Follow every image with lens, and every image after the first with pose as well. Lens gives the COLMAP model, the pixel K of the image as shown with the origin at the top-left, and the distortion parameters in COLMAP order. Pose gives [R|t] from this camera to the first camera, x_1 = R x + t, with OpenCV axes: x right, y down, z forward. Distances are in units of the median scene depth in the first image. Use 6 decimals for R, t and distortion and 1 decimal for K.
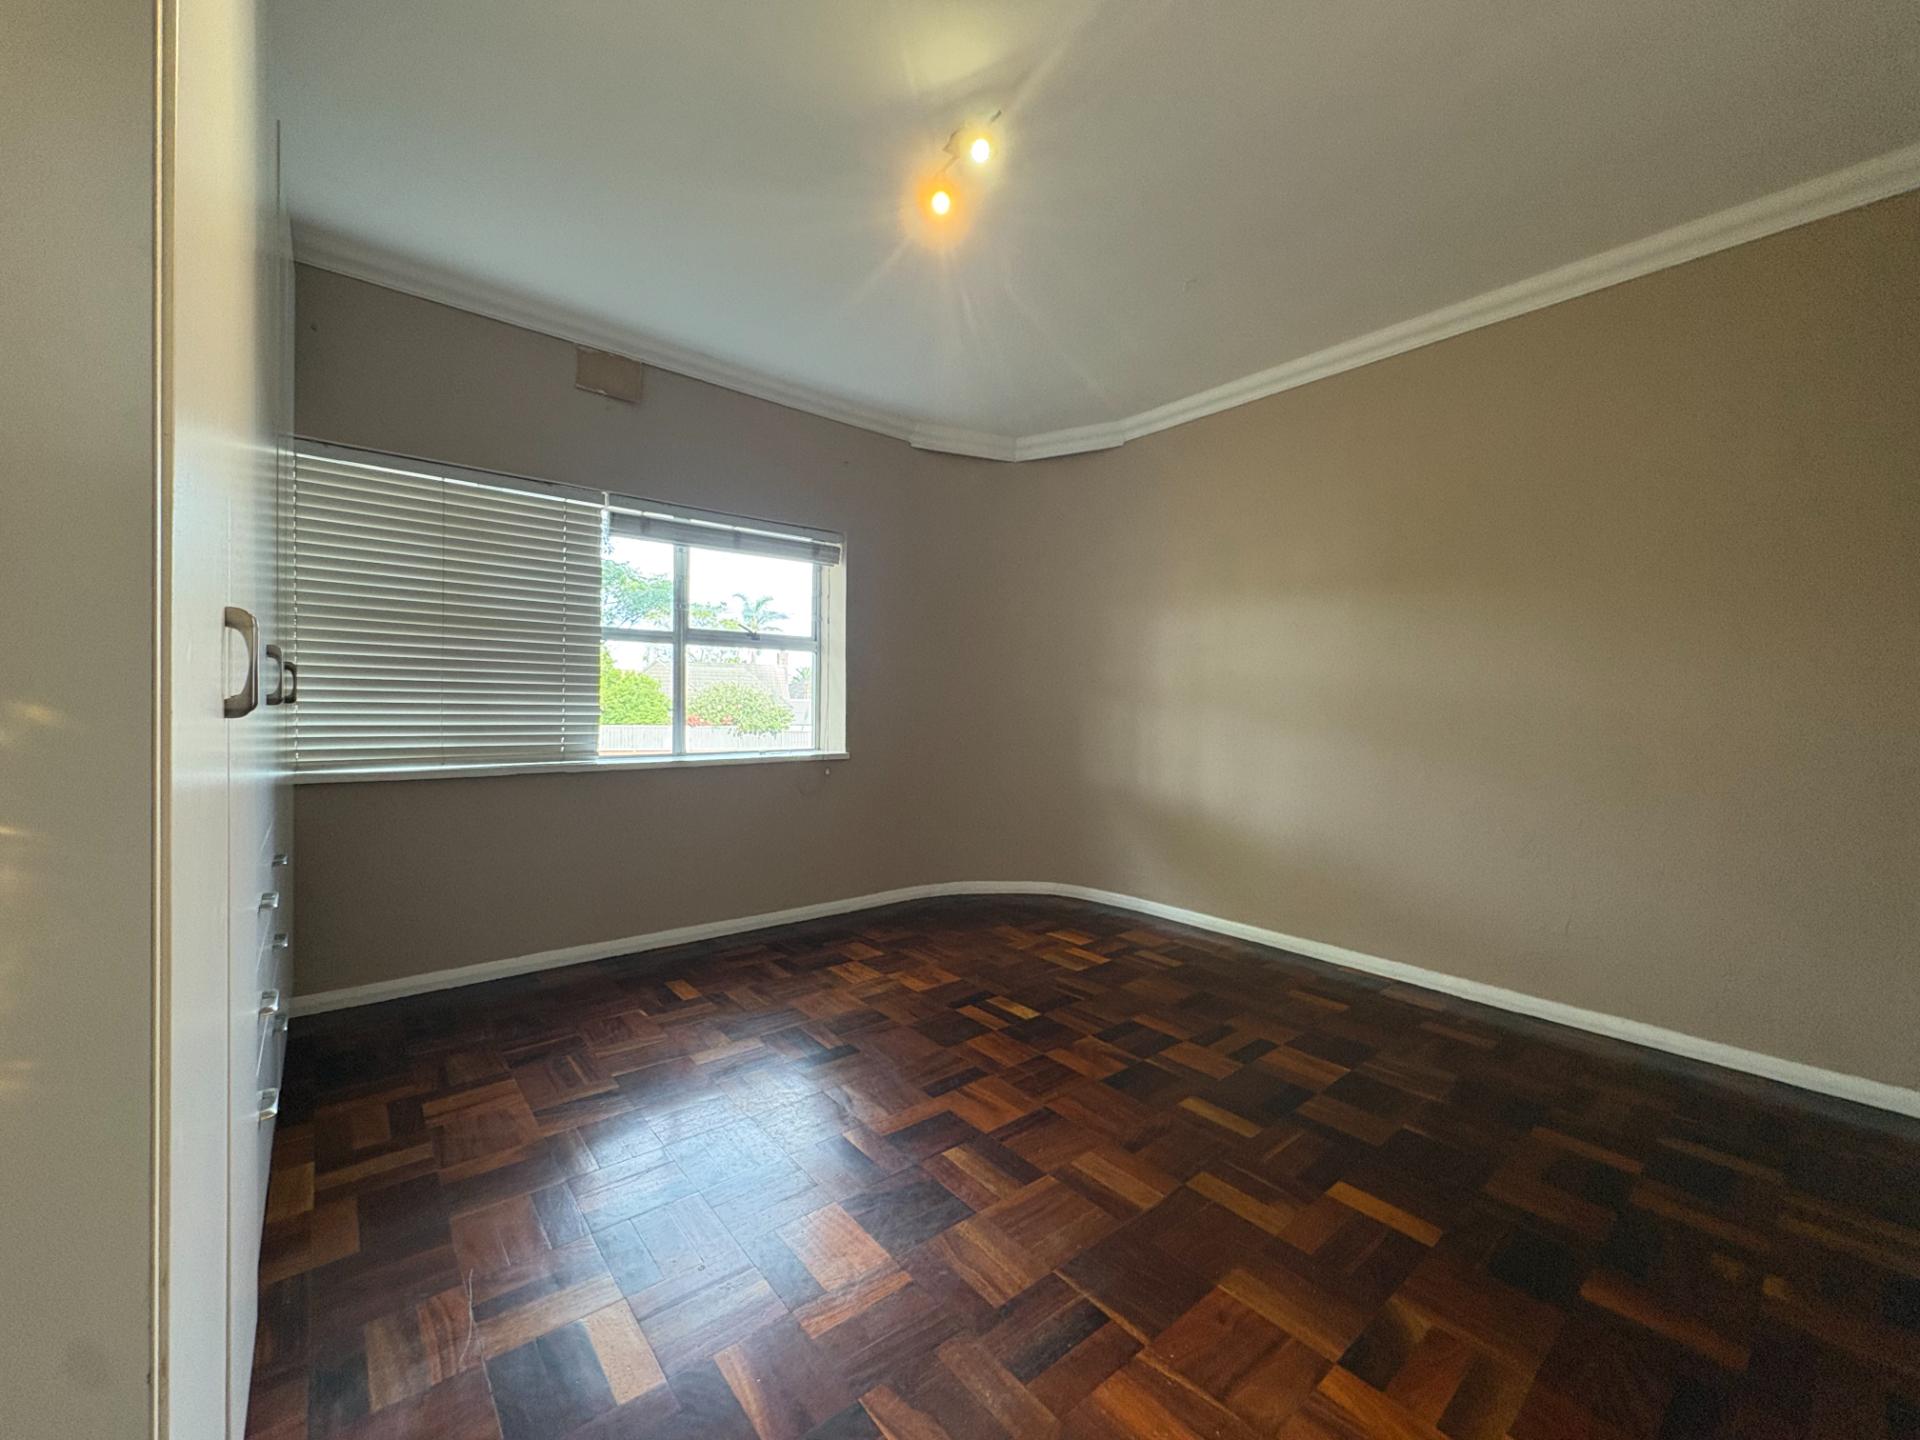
lens RADIAL K [[763.6, 0, 961.6], [0, 763.6, 717.3], [0, 0, 1]] dist [-0.005118, -0.000309]
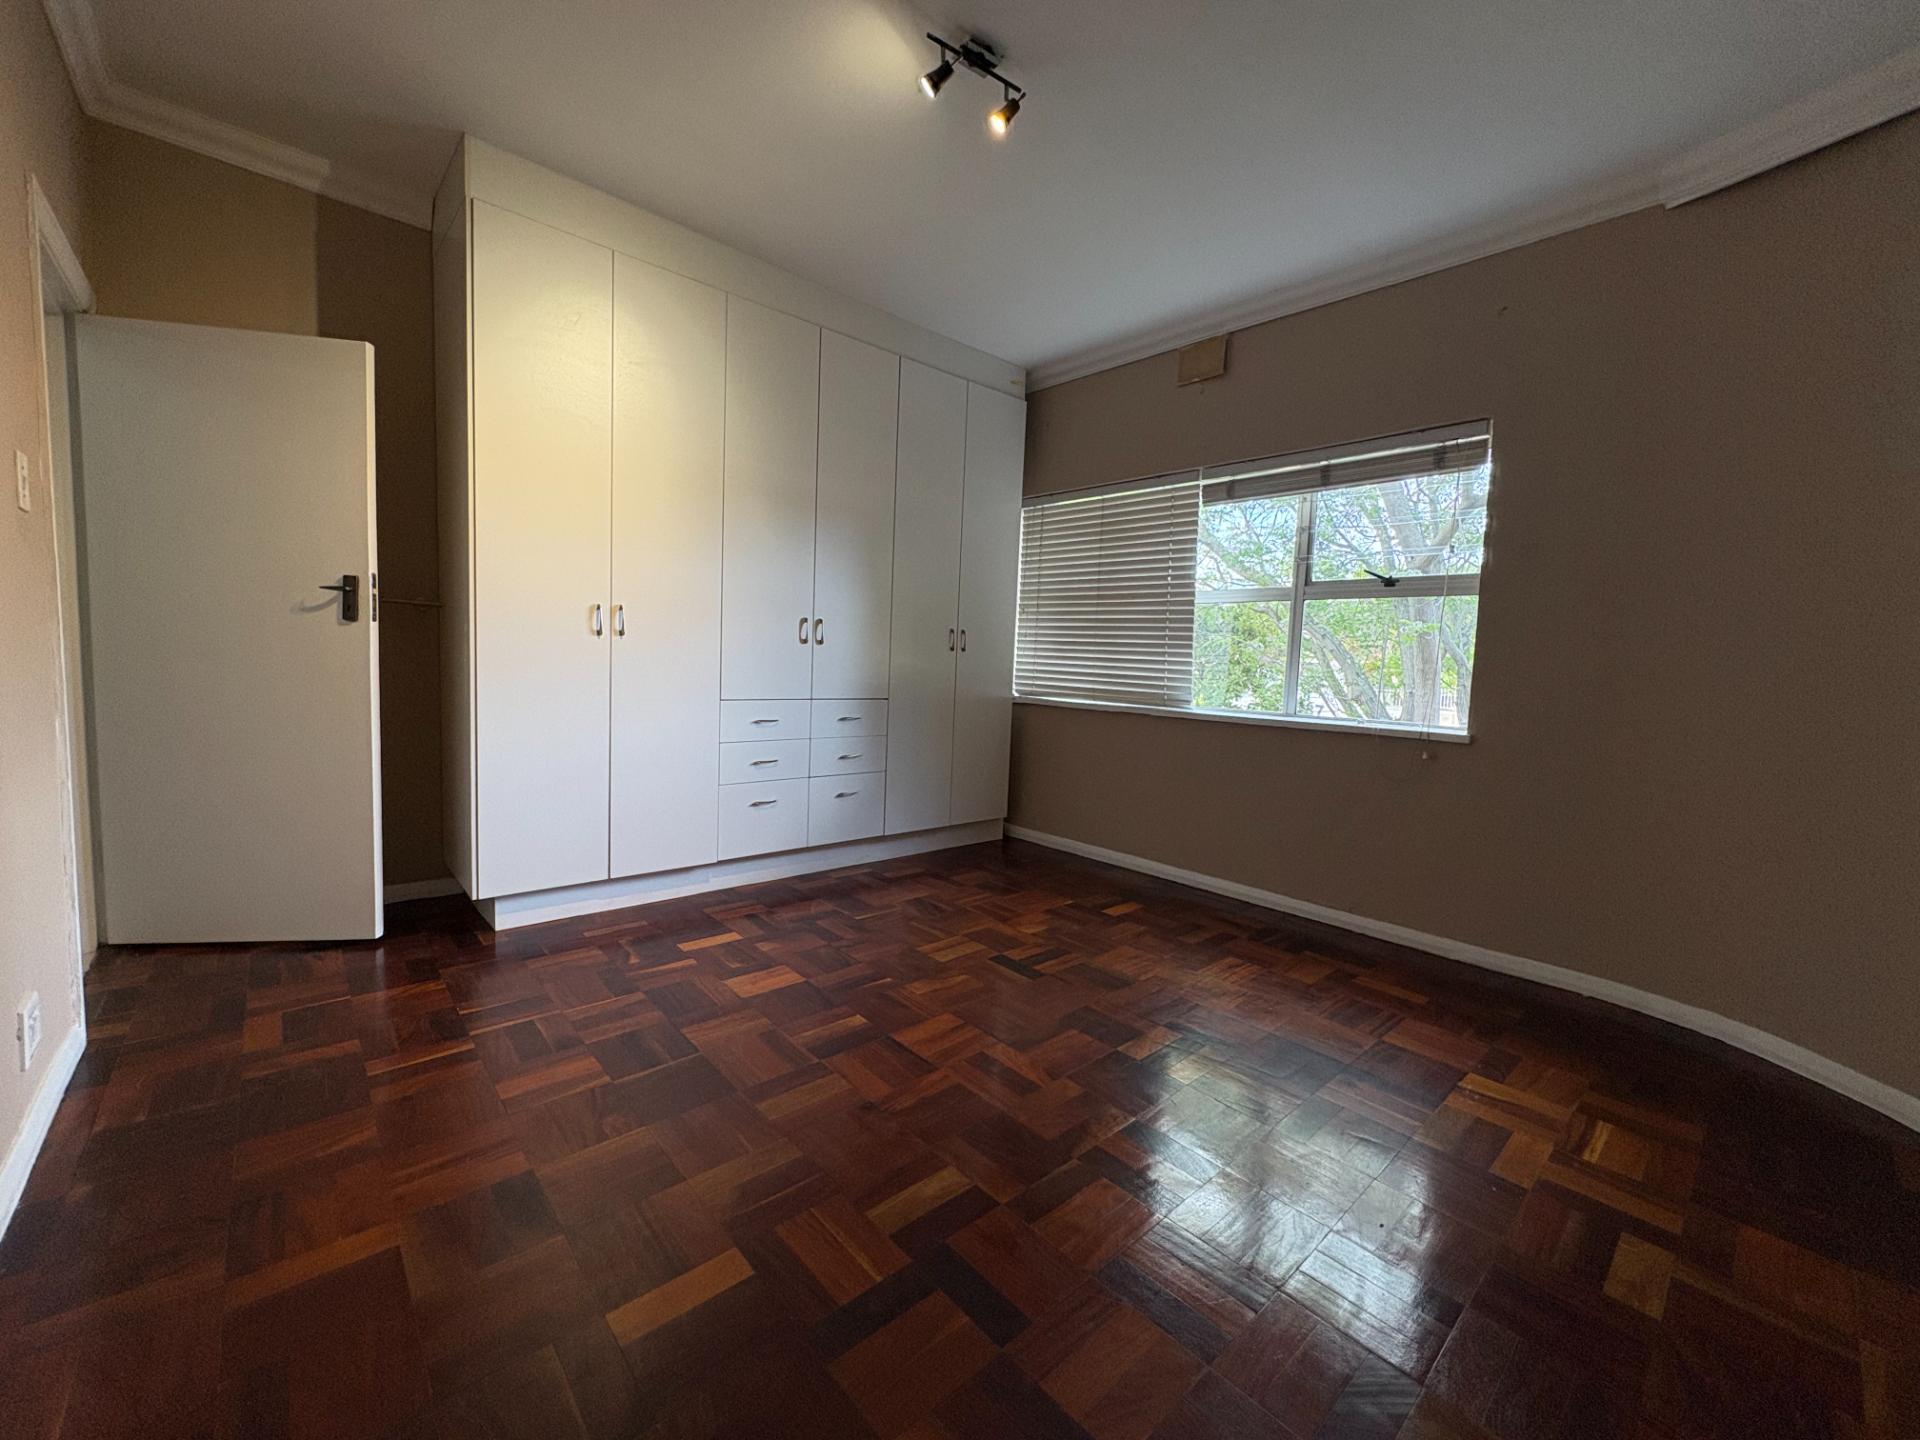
lens RADIAL K [[763.6, 0, 961.6], [0, 763.6, 717.3], [0, 0, 1]] dist [-0.005118, -0.000309]
pose [[0.035429, 0.066894, -0.997131, 0.649188], [-0.055903, 0.996328, 0.064854, 0.013464], [0.997807, 0.053445, 0.039039, 0.622330]]
